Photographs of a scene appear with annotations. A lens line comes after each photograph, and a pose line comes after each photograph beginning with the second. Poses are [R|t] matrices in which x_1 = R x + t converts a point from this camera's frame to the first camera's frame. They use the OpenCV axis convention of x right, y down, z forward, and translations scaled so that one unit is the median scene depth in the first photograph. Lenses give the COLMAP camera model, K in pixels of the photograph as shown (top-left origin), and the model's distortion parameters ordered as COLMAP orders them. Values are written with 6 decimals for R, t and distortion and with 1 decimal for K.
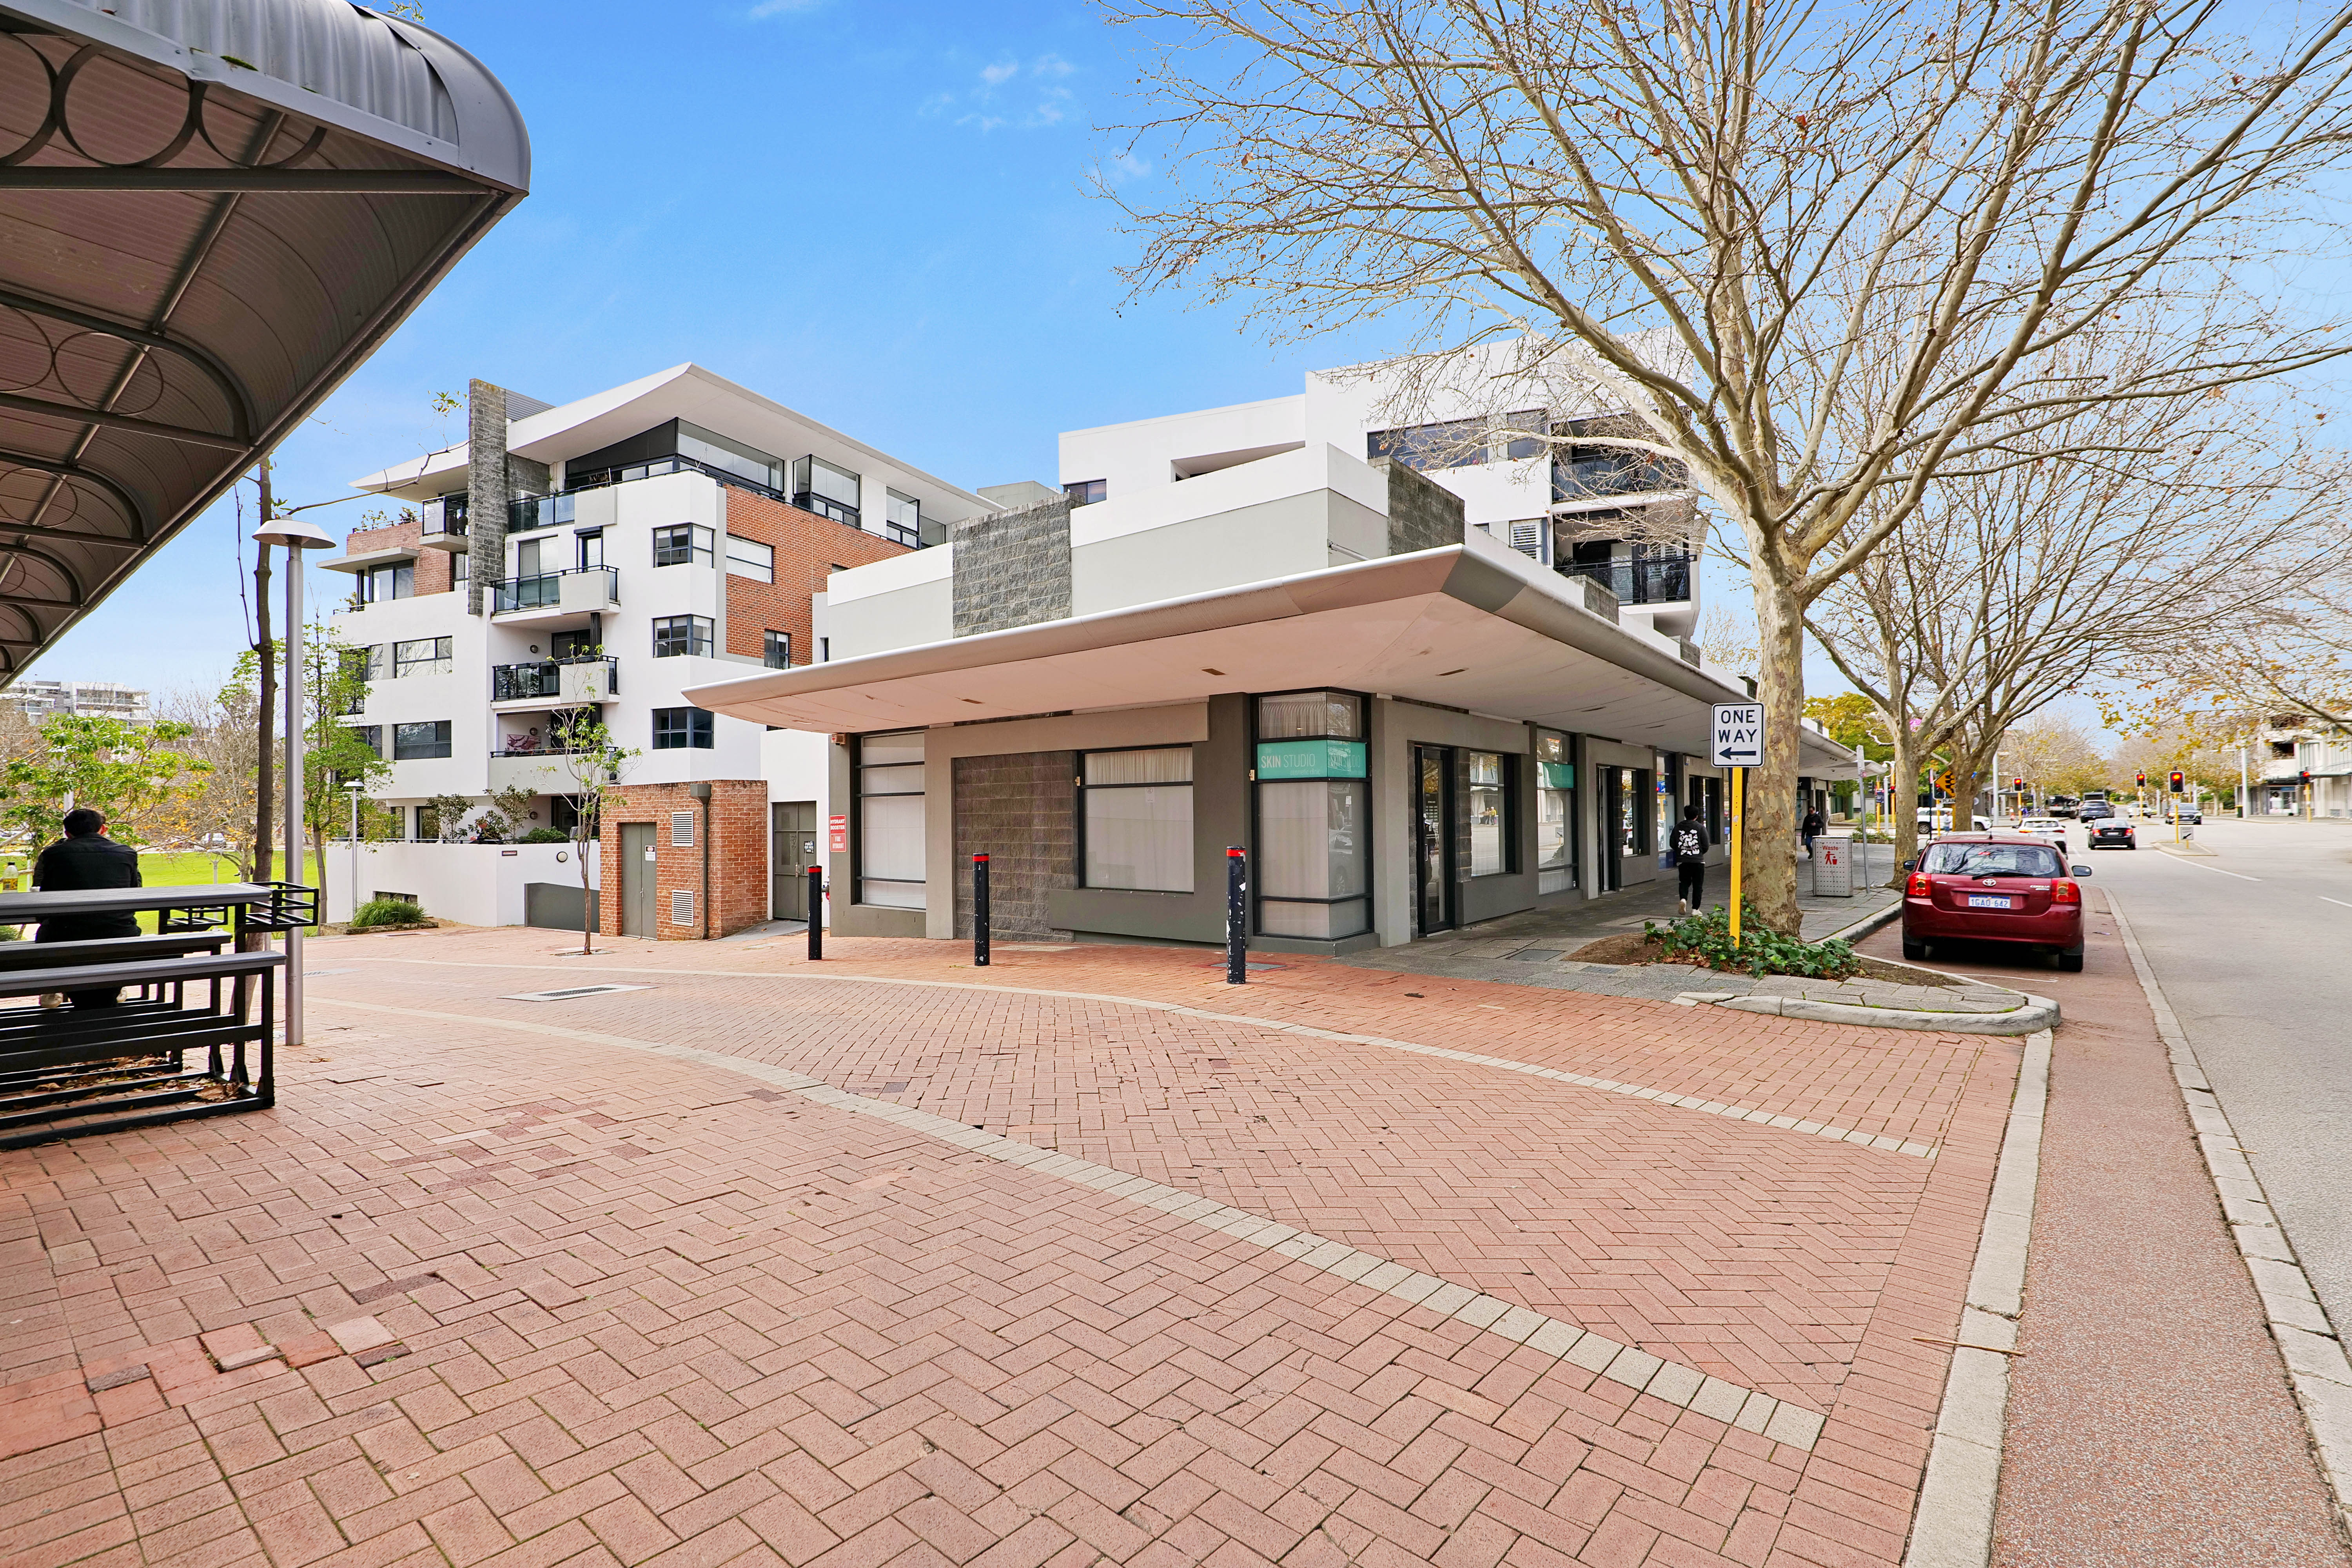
lens RADIAL K [[1126.4, 0, 1181.0], [0, 1126.4, 790.3], [0, 0, 1]] dist [-0.019894, 0.006137]
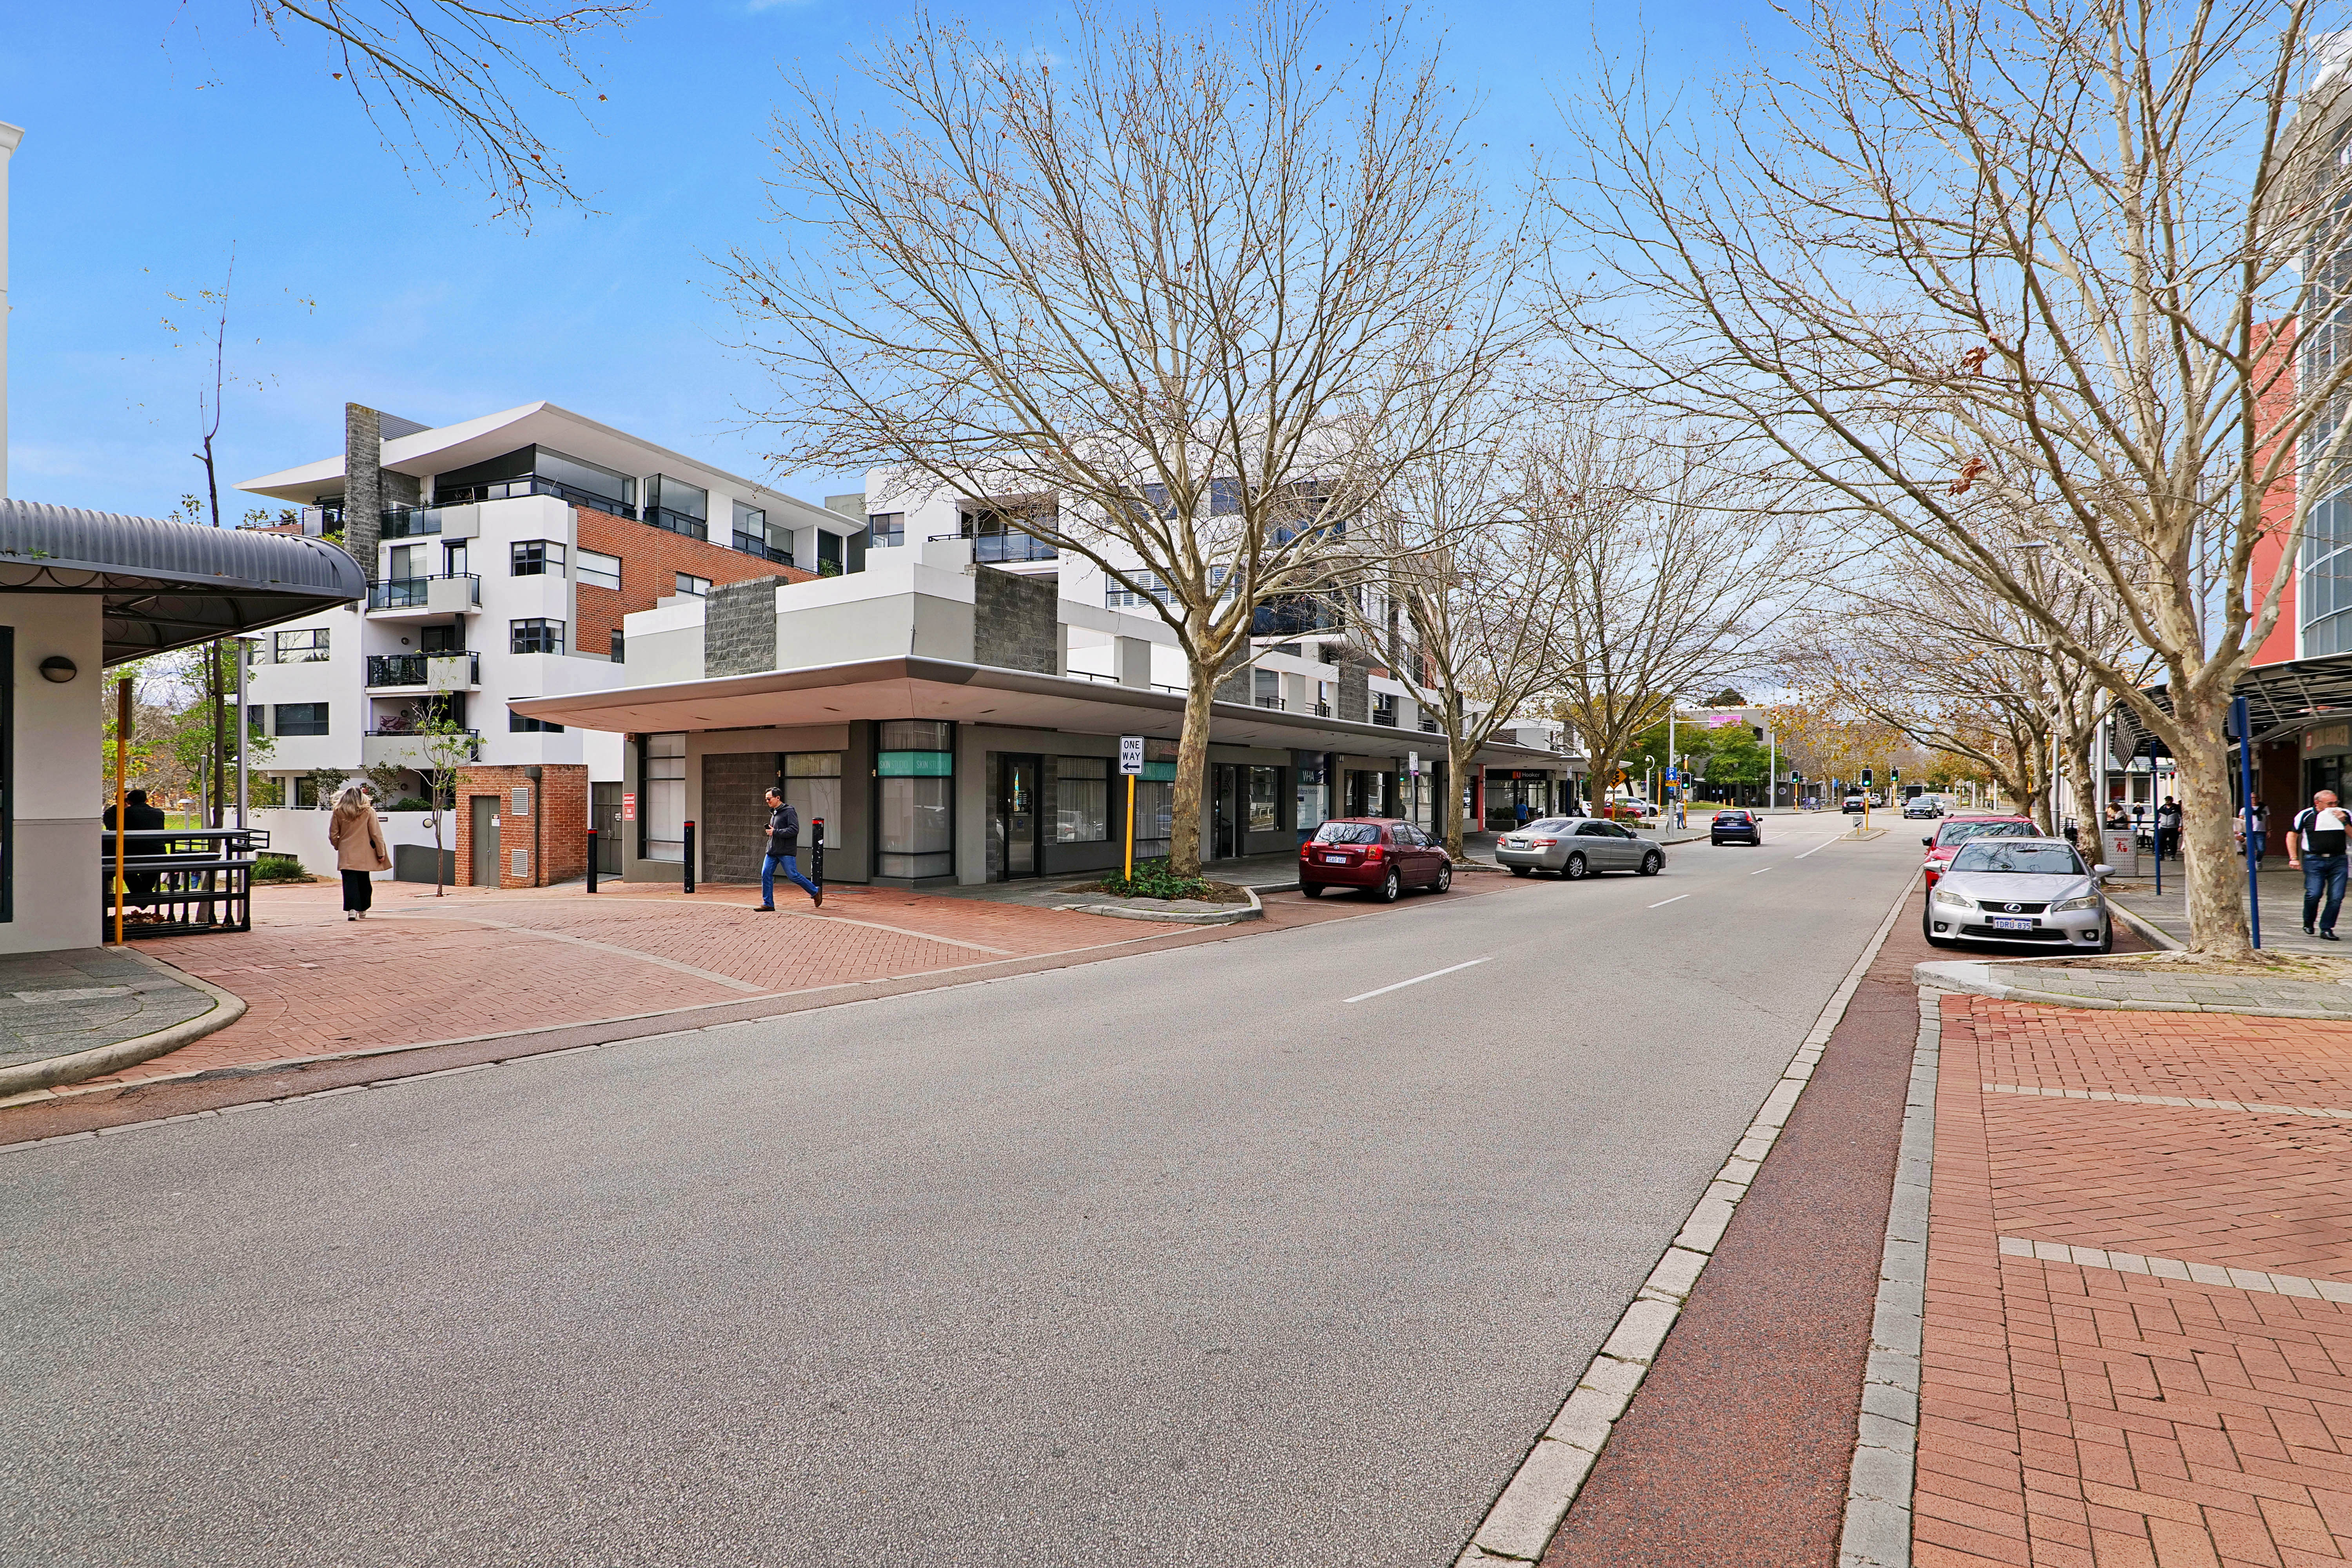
lens RADIAL K [[1126.4, 0, 1181.0], [0, 1126.4, 790.3], [0, 0, 1]] dist [-0.019894, 0.006137]
pose [[0.997040, 0.014759, 0.075461, 0.152568], [-0.016250, 0.999684, 0.019185, -0.010808], [-0.075154, -0.020354, 0.996964, -0.237250]]
